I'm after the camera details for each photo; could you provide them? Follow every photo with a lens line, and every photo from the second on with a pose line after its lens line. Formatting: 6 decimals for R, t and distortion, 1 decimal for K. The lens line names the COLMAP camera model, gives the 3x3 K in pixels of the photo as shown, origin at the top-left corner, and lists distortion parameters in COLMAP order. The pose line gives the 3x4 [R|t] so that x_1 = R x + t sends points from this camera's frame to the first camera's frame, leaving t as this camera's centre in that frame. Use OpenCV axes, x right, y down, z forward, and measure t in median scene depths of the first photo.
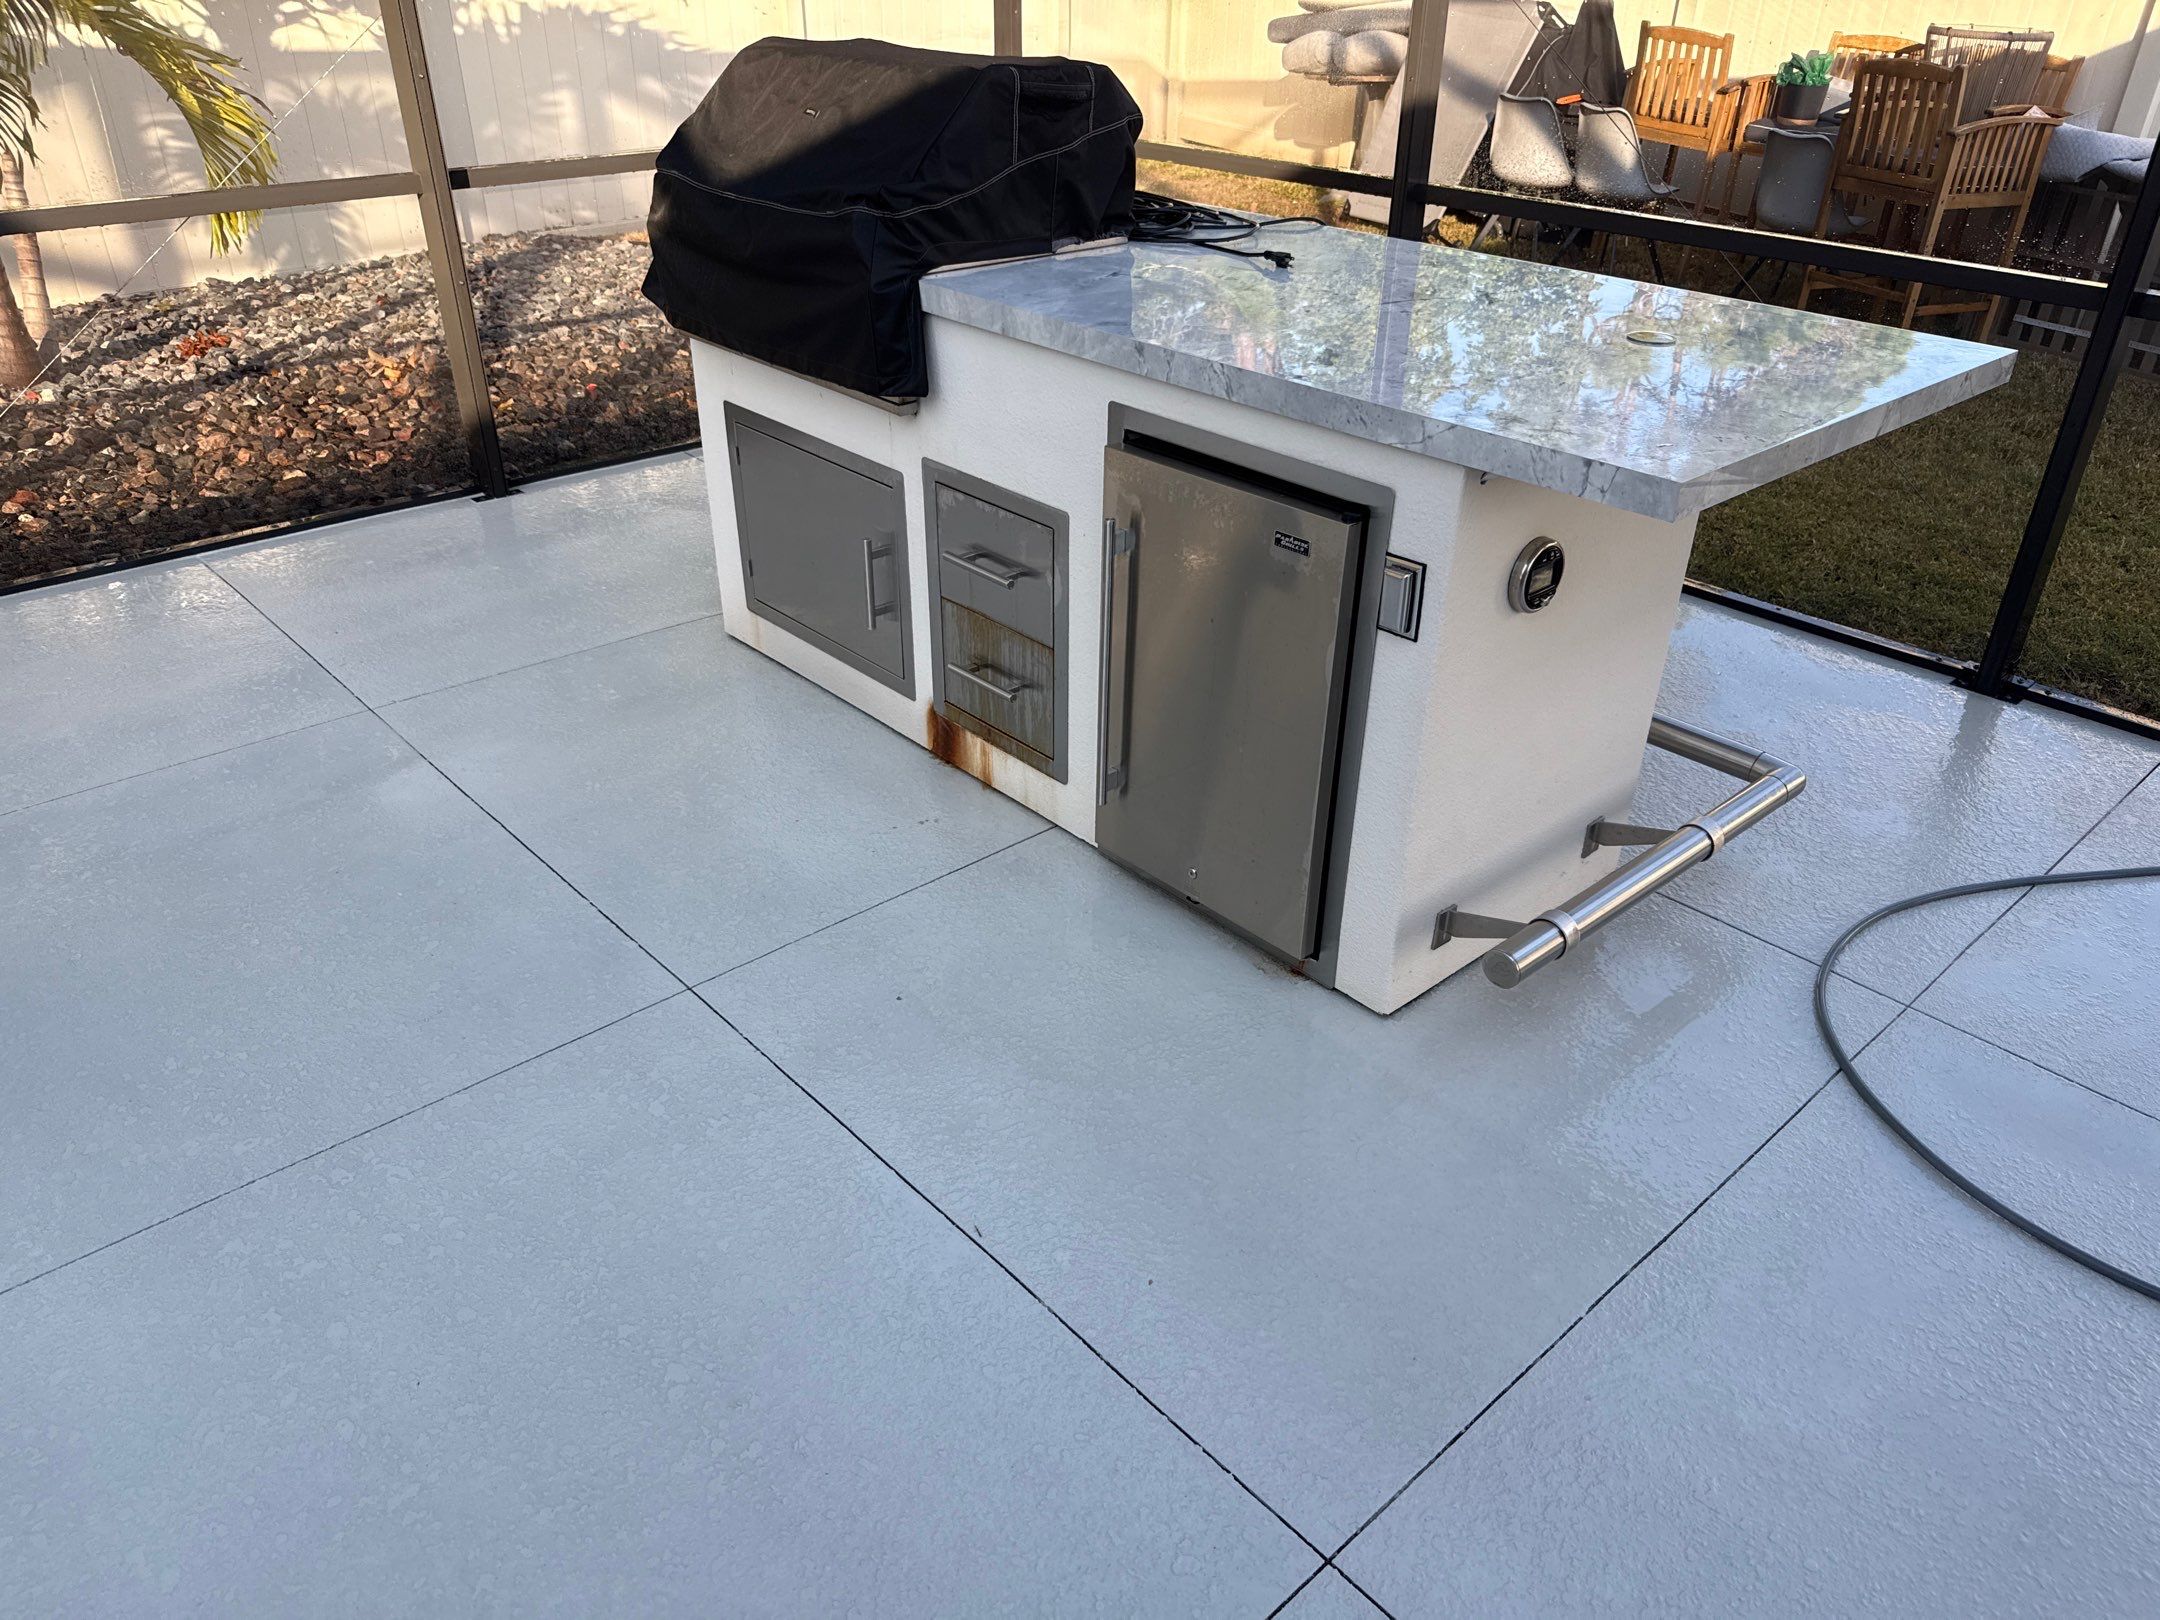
lens RADIAL K [[1514.6, 0, 1079.8], [0, 1514.6, 828.8], [0, 0, 1]] dist [0.027376, -0.033764]
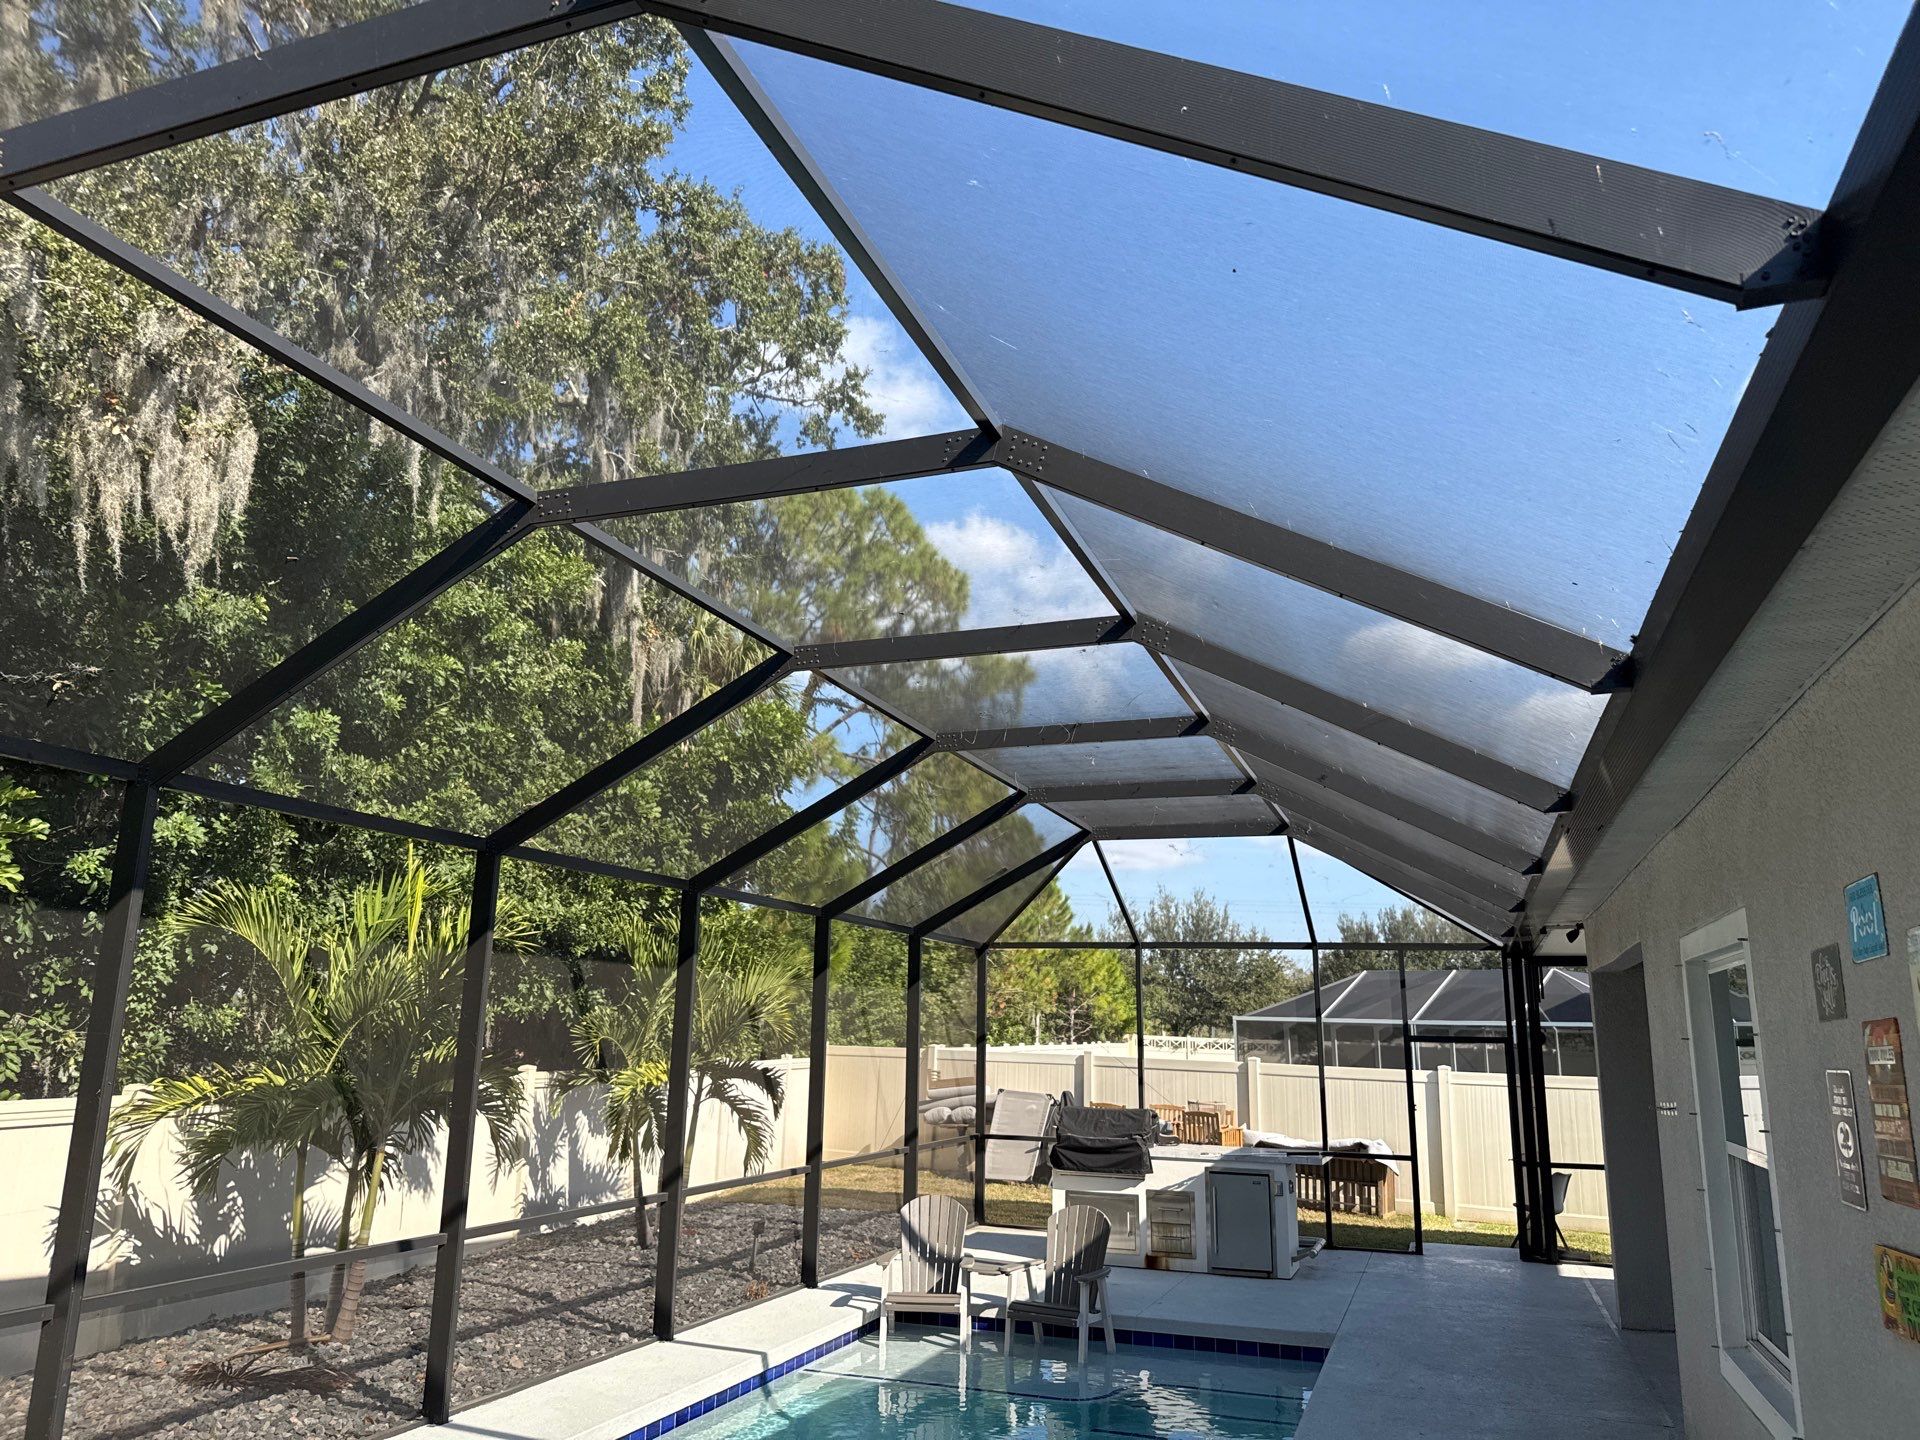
lens RADIAL K [[1346.3, 0, 951.9], [0, 1346.3, 718.8], [0, 0, 1]] dist [0.027376, -0.033764]
pose [[0.885397, 0.111240, 0.451330, -2.665228], [0.234003, 0.732278, -0.639540, 1.204564], [-0.401641, 0.671859, 0.622326, -2.293370]]
